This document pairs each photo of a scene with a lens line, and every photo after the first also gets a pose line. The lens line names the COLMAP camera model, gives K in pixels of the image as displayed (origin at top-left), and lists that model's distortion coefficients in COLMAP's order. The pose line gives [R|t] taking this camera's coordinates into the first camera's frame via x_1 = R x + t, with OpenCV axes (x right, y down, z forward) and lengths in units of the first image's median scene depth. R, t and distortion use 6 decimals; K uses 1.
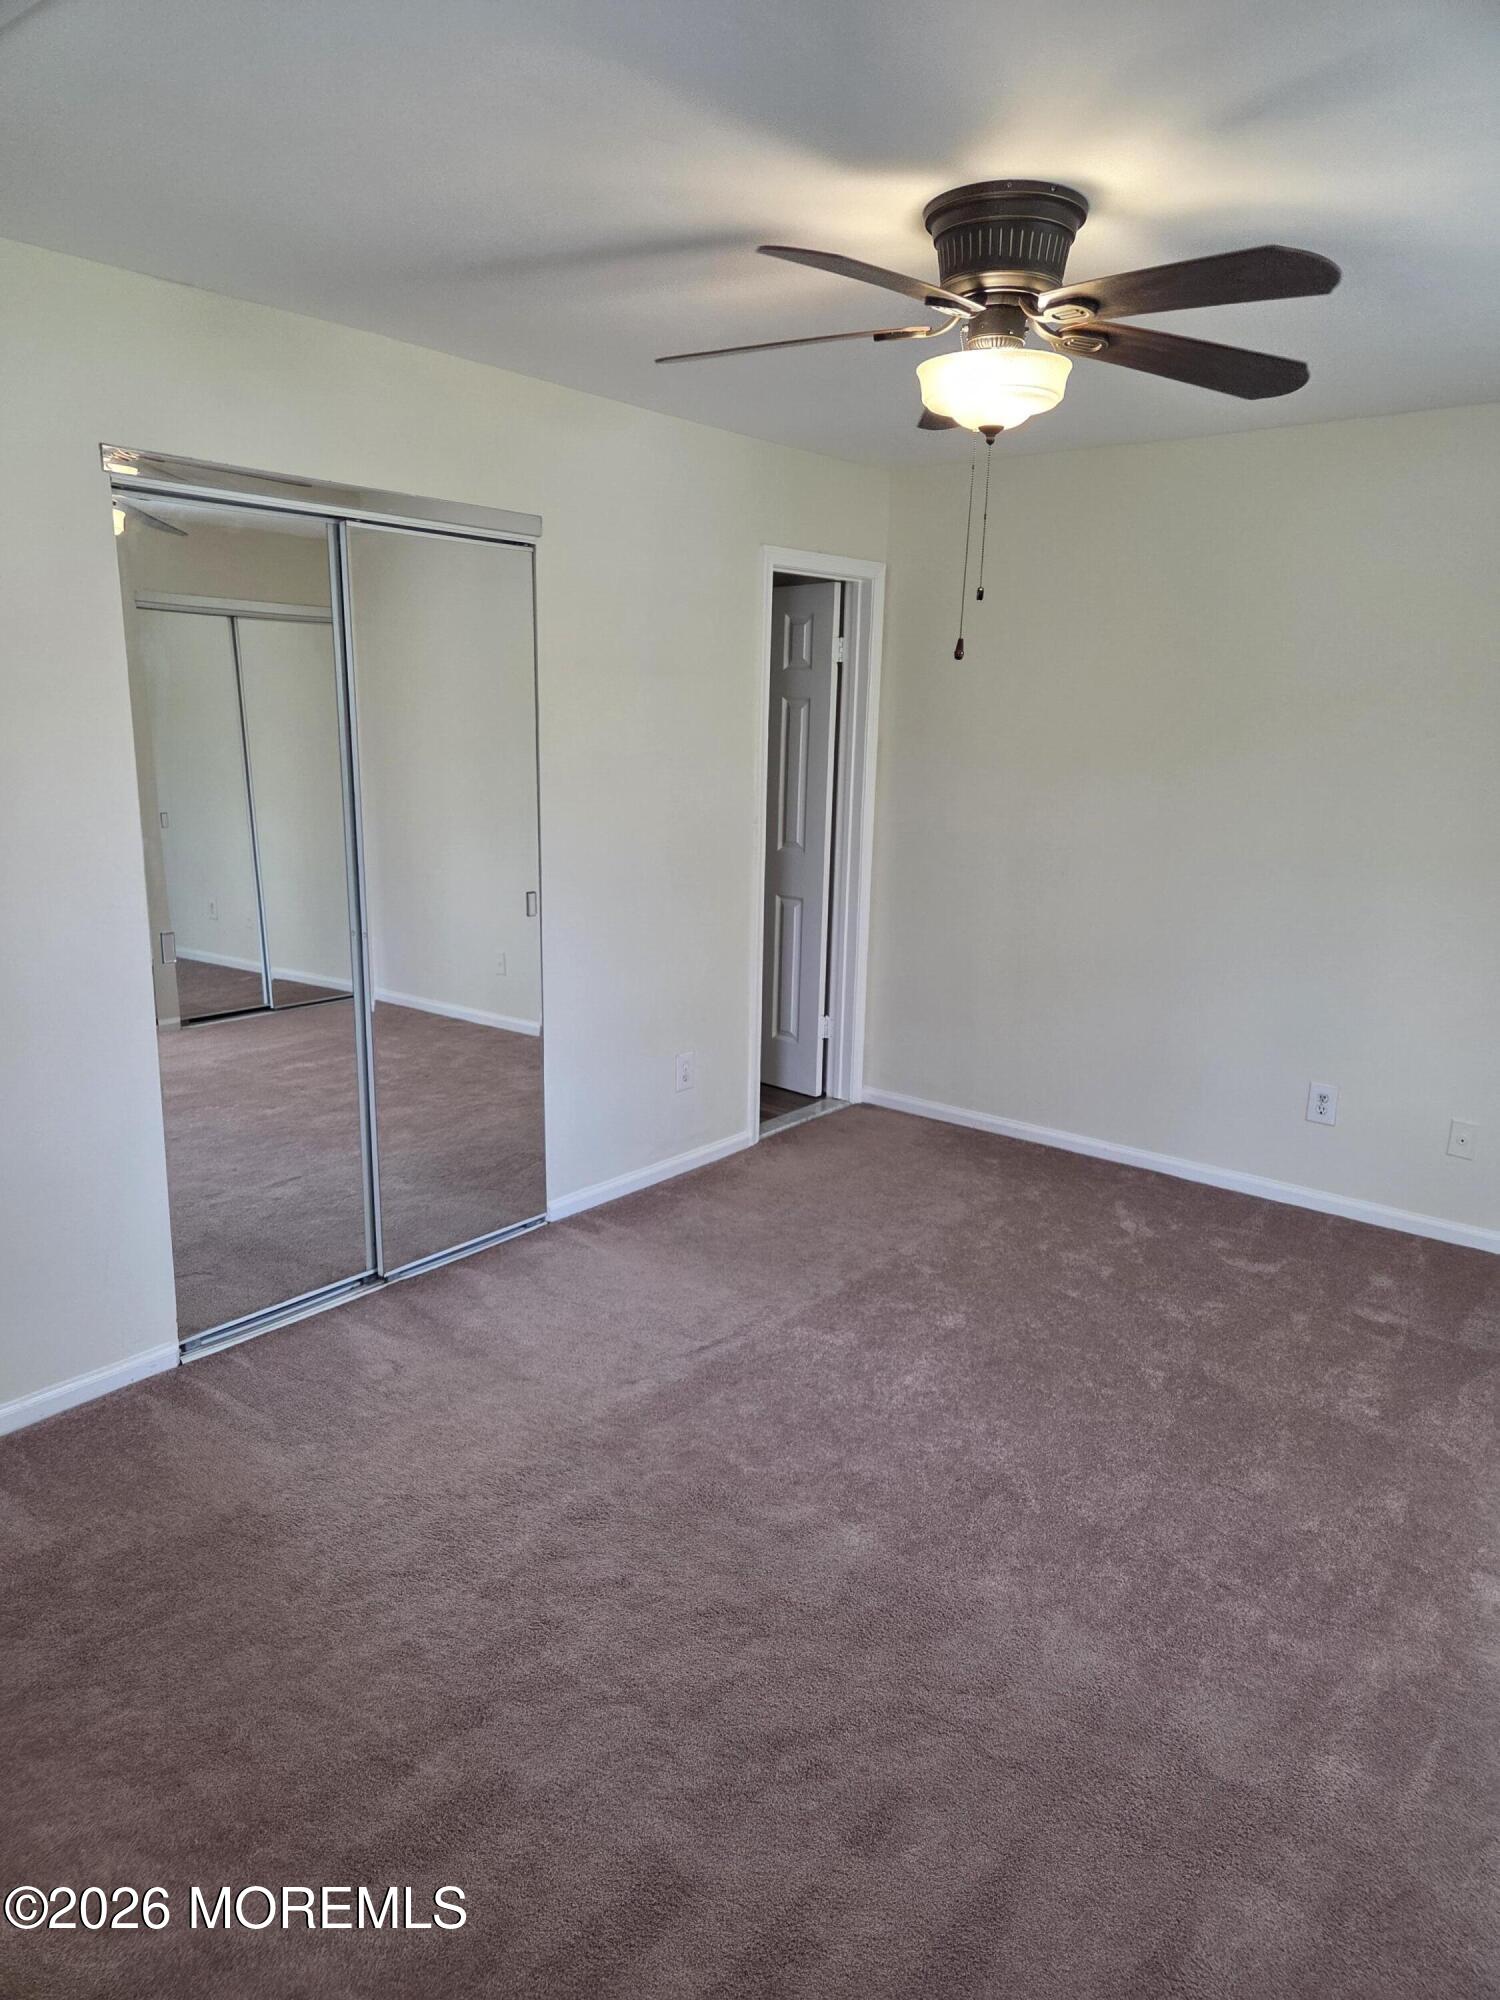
lens RADIAL K [[1332.8, 0, 740.0], [0, 1332.8, 1008.8], [0, 0, 1]] dist [0.026828, -0.010952]
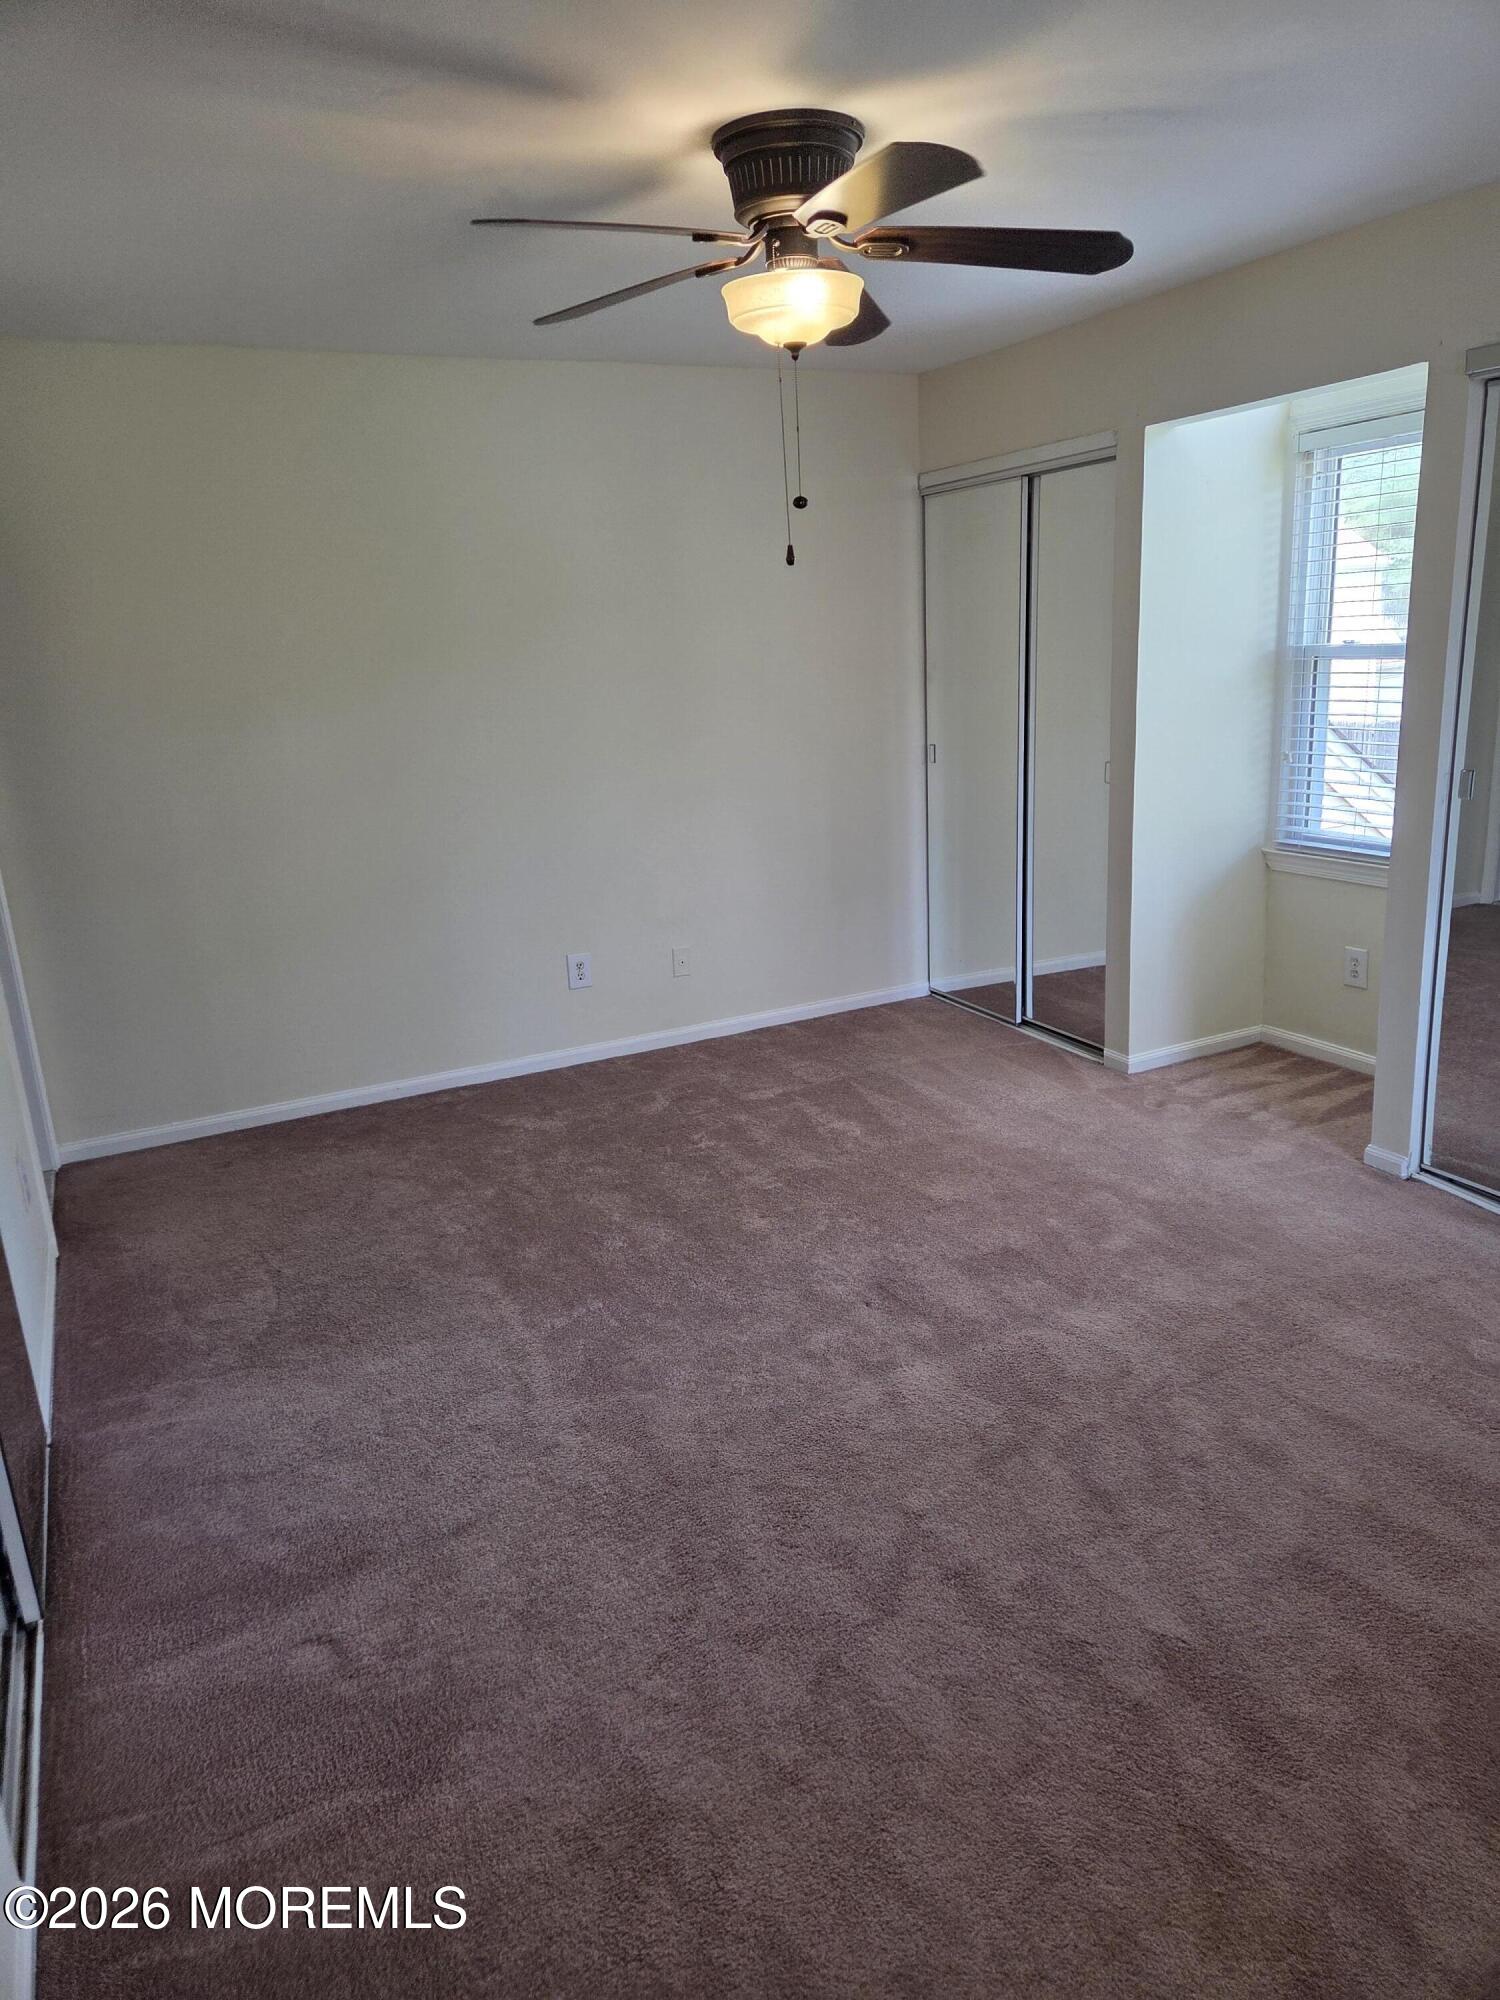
lens RADIAL K [[1332.8, 0, 740.8], [0, 1332.8, 992.9], [0, 0, 1]] dist [0.026828, -0.010952]
pose [[0.415560, -0.280685, 0.865174, -0.602477], [0.262156, 0.947791, 0.181569, -0.098839], [-0.870968, 0.151357, 0.467446, 0.409929]]
